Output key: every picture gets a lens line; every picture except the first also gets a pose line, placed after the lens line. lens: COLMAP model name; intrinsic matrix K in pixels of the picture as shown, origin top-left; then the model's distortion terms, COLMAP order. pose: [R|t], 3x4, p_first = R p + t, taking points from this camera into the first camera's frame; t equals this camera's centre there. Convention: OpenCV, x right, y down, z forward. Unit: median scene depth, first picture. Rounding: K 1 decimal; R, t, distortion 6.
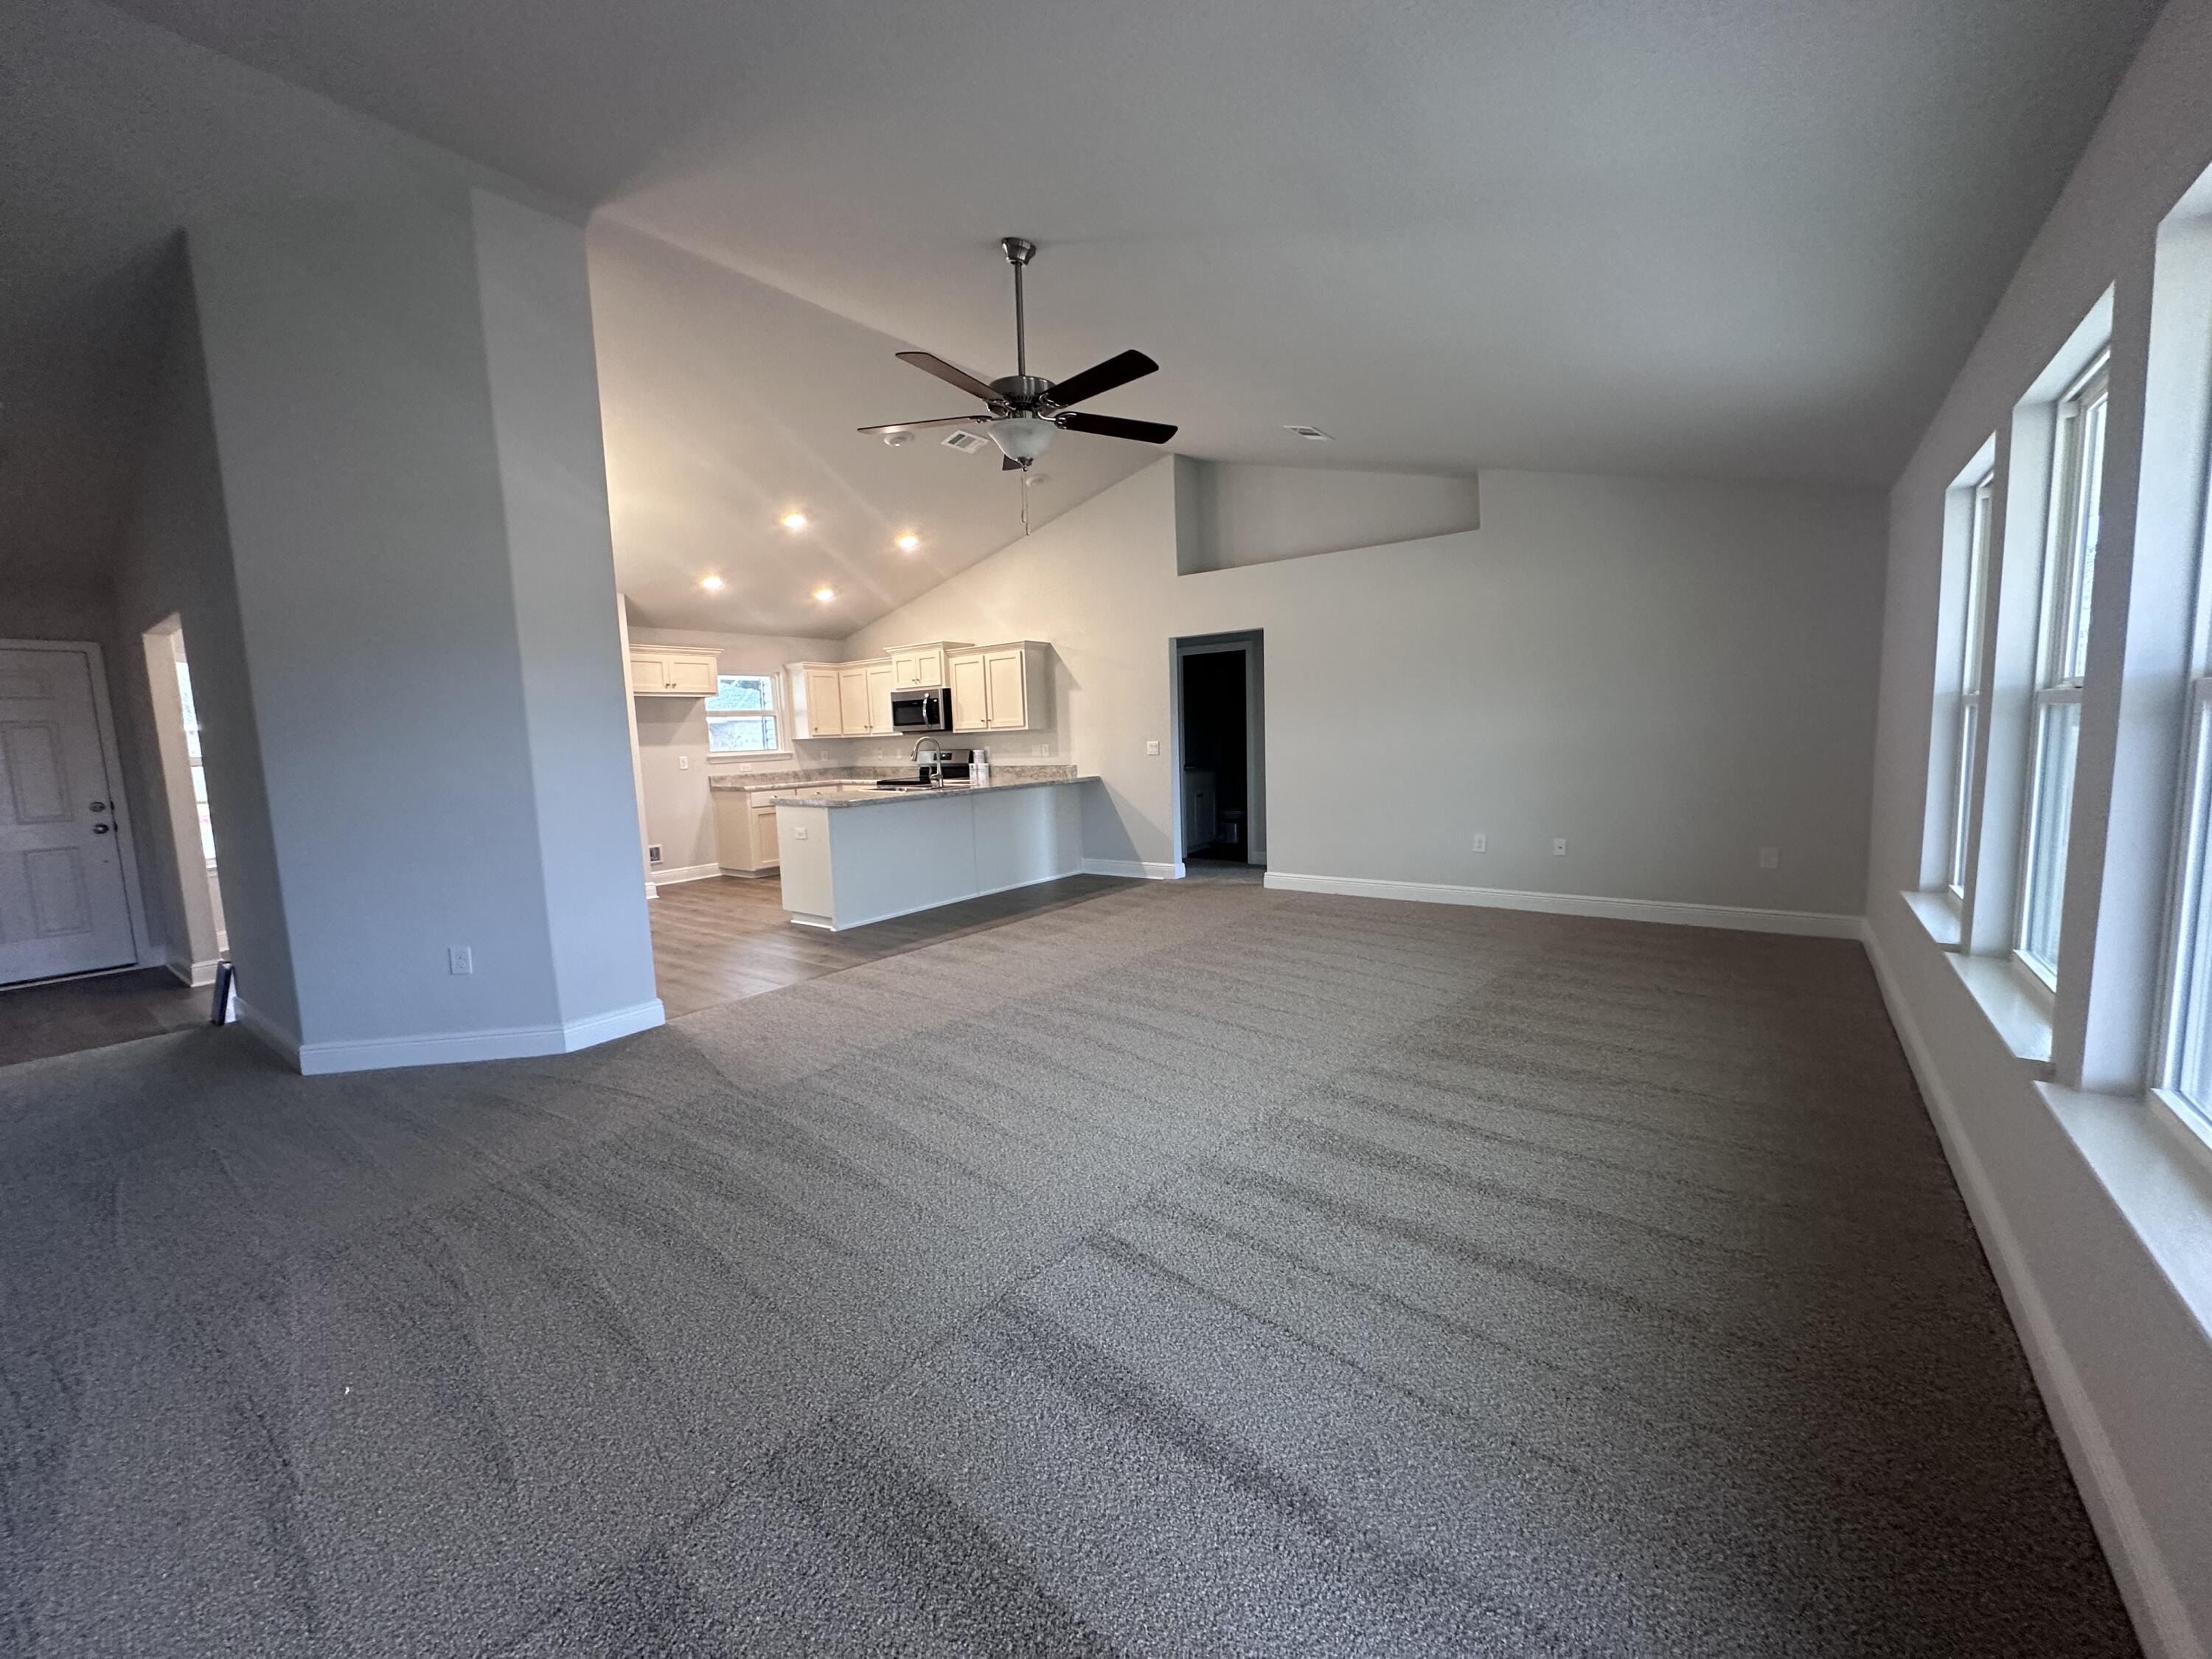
lens RADIAL K [[885.9, 0, 1106.0], [0, 885.9, 829.5], [0, 0, 1]] dist [-0.001419, 0.000140]
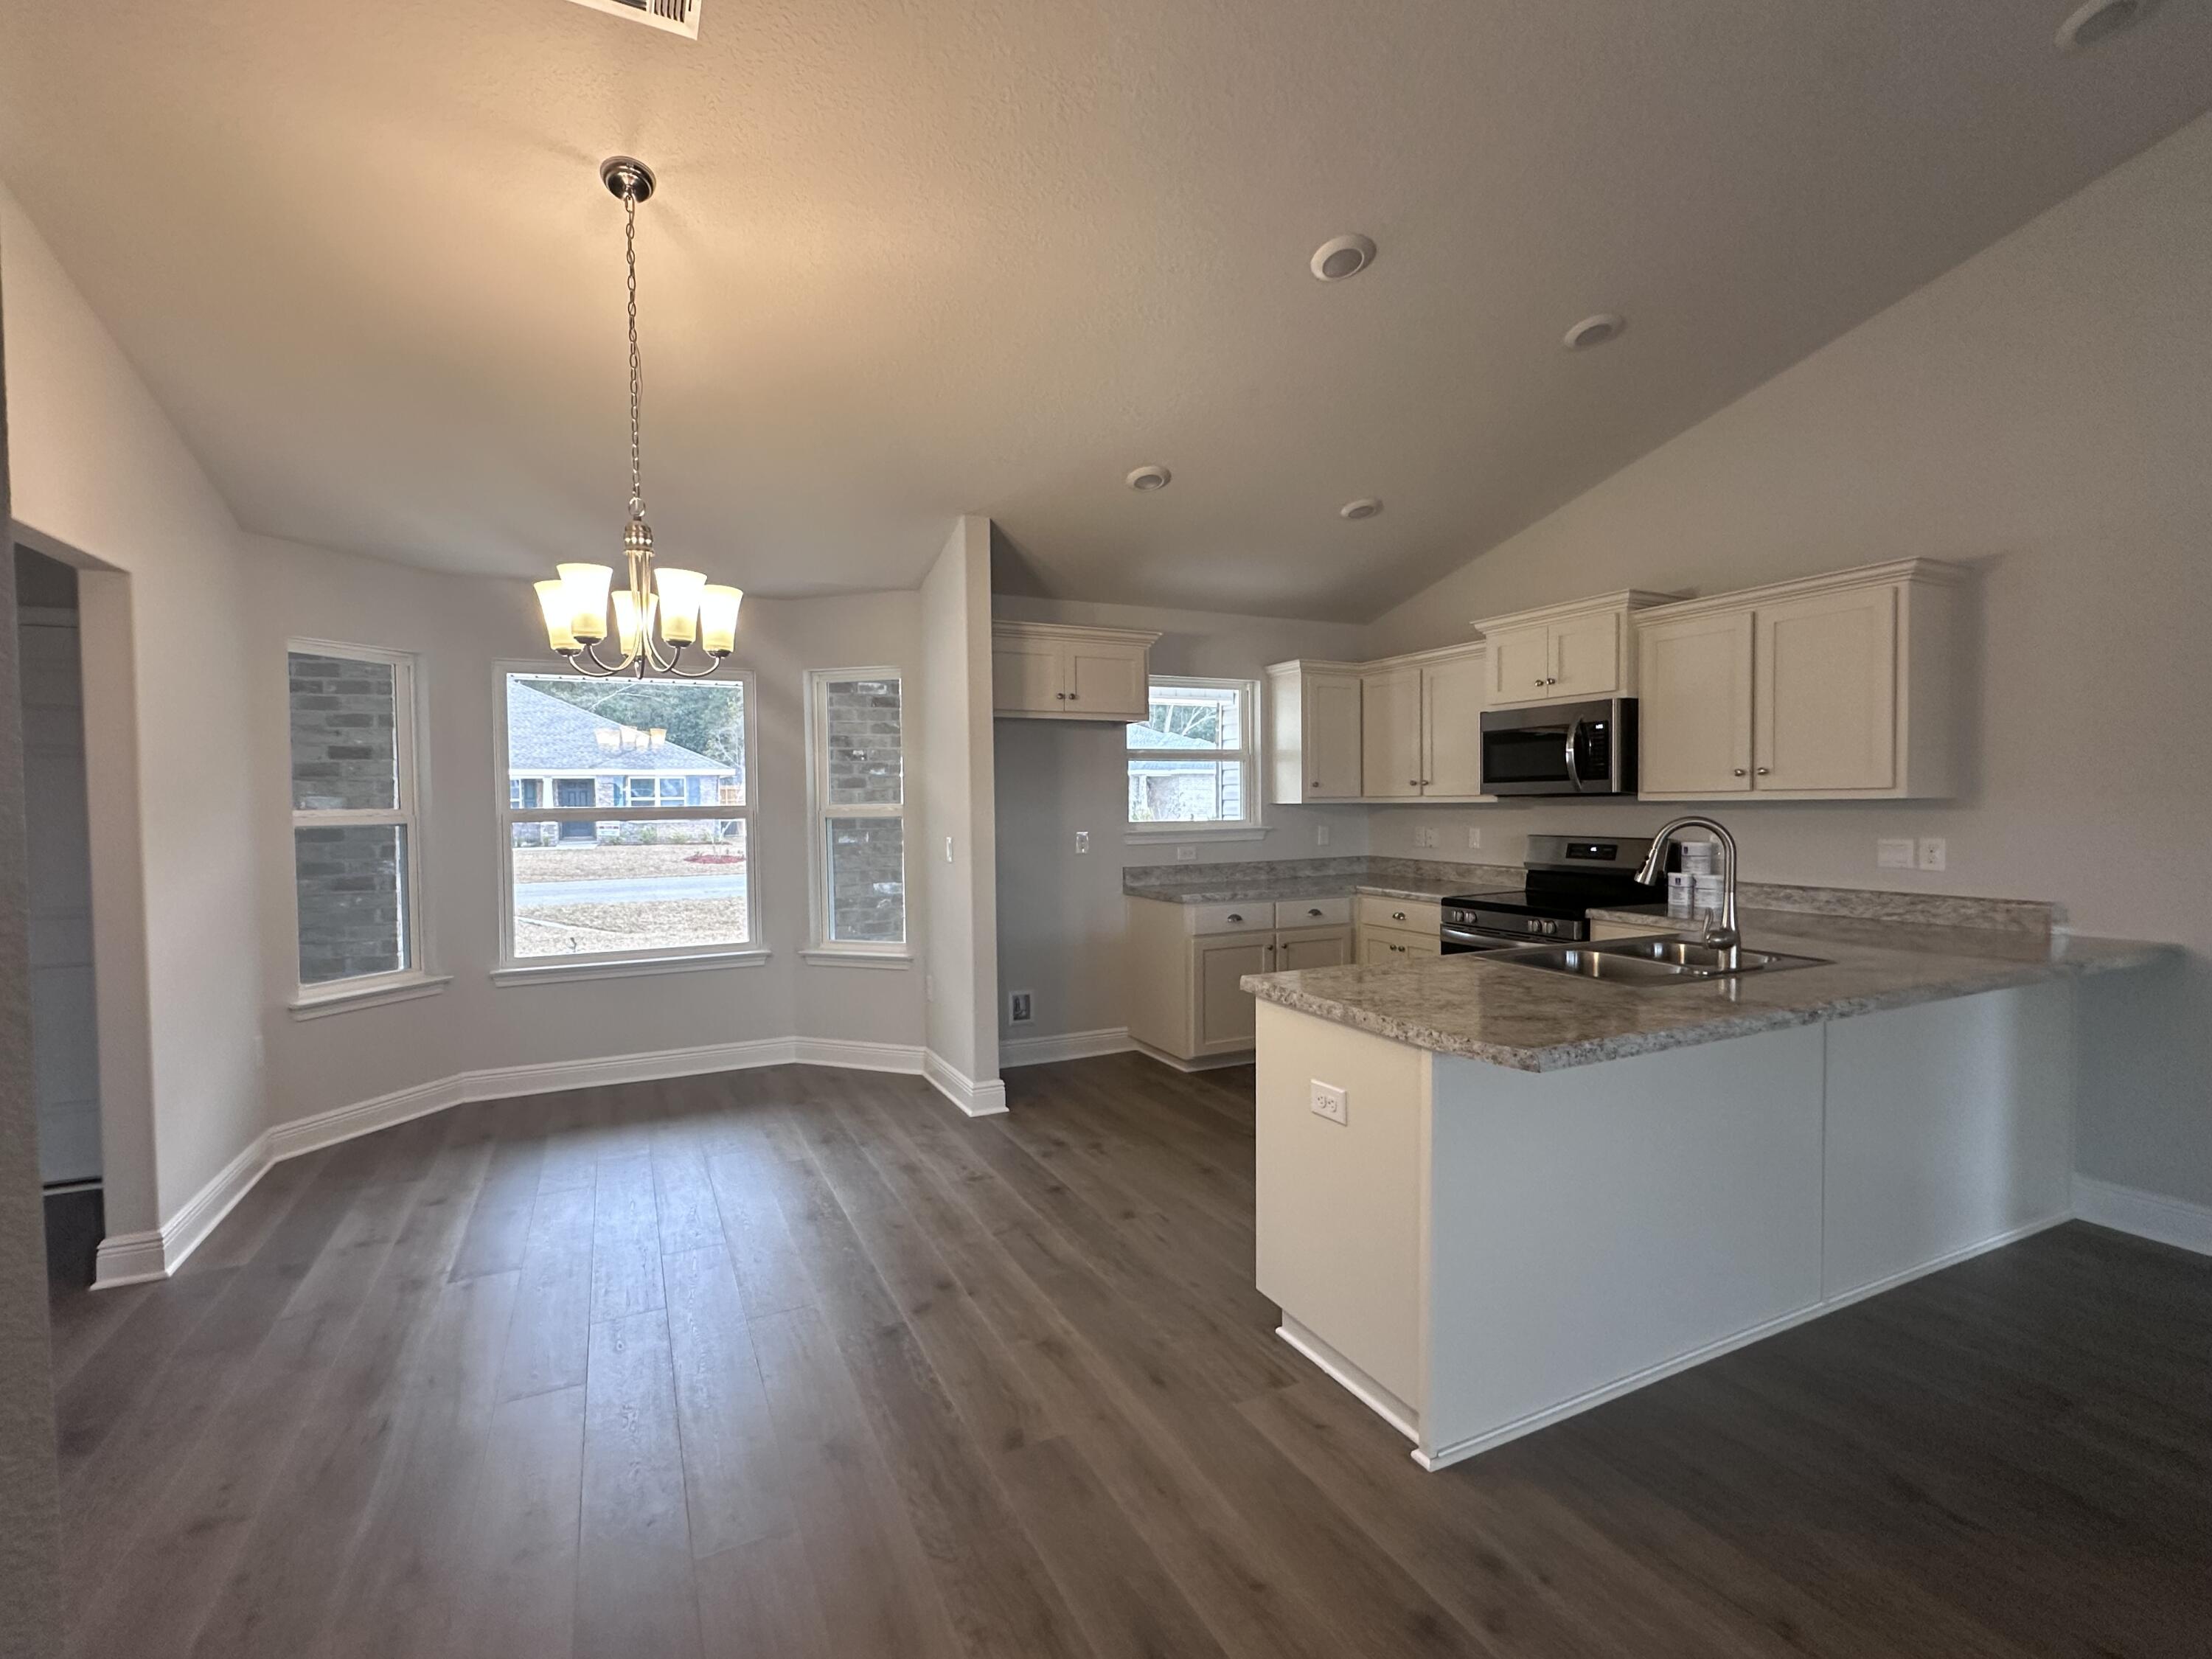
lens RADIAL K [[999.8, 0, 1106.0], [0, 999.8, 829.5], [0, 0, 1]] dist [-0.000951, 0.000681]
pose [[0.891045, 0.041246, -0.452037, -0.179115], [-0.074204, 0.995702, -0.055415, -0.047871], [0.447808, 0.082920, 0.890276, 0.442744]]
